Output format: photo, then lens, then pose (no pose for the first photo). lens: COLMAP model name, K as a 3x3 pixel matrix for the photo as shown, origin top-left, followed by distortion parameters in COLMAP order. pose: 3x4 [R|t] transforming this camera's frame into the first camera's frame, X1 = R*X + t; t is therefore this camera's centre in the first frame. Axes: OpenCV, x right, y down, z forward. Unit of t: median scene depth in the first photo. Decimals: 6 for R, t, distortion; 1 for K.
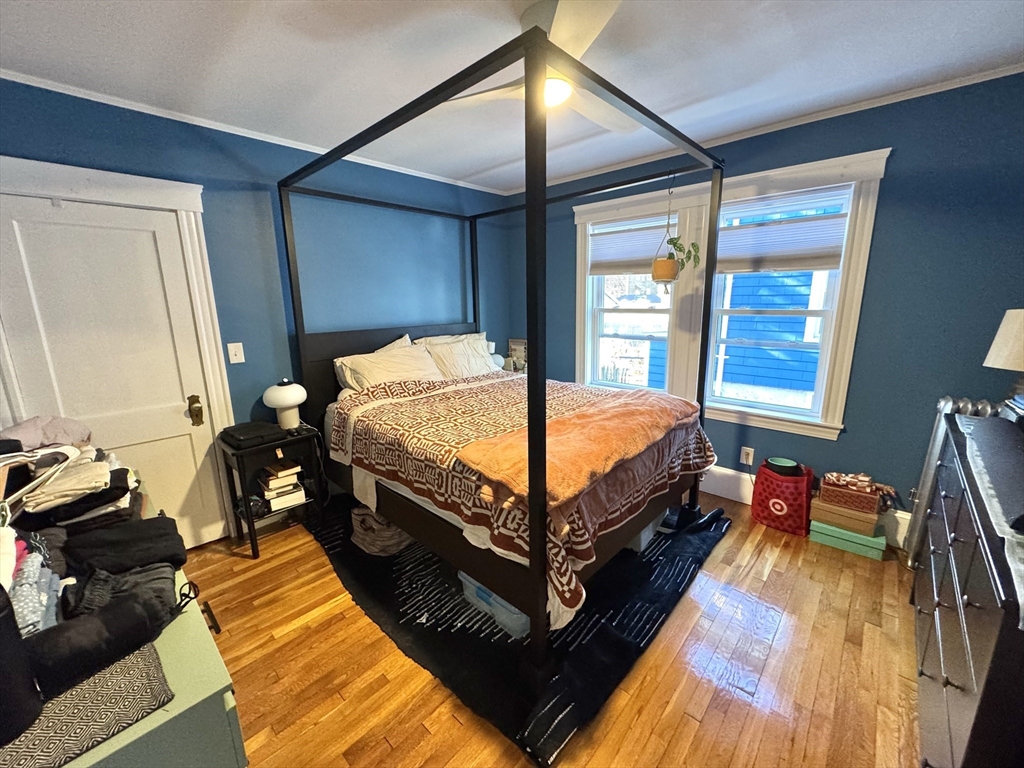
lens RADIAL K [[406.8, 0, 512.0], [0, 406.8, 384.0], [0, 0, 1]] dist [-0.003008, 0.000193]
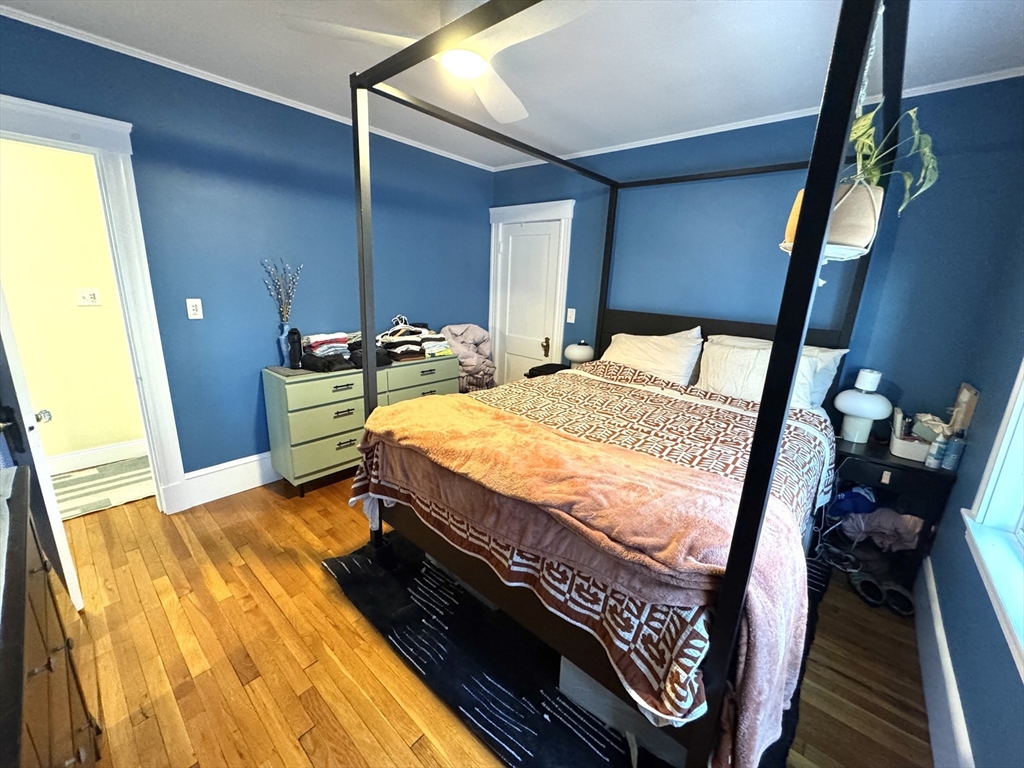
lens RADIAL K [[406.8, 0, 512.0], [0, 406.8, 384.0], [0, 0, 1]] dist [-0.003008, 0.000193]
pose [[0.028214, 0.265516, -0.963693, 0.785609], [-0.253252, 0.934522, 0.250064, -0.163037], [0.966989, 0.237002, 0.093609, 0.753417]]
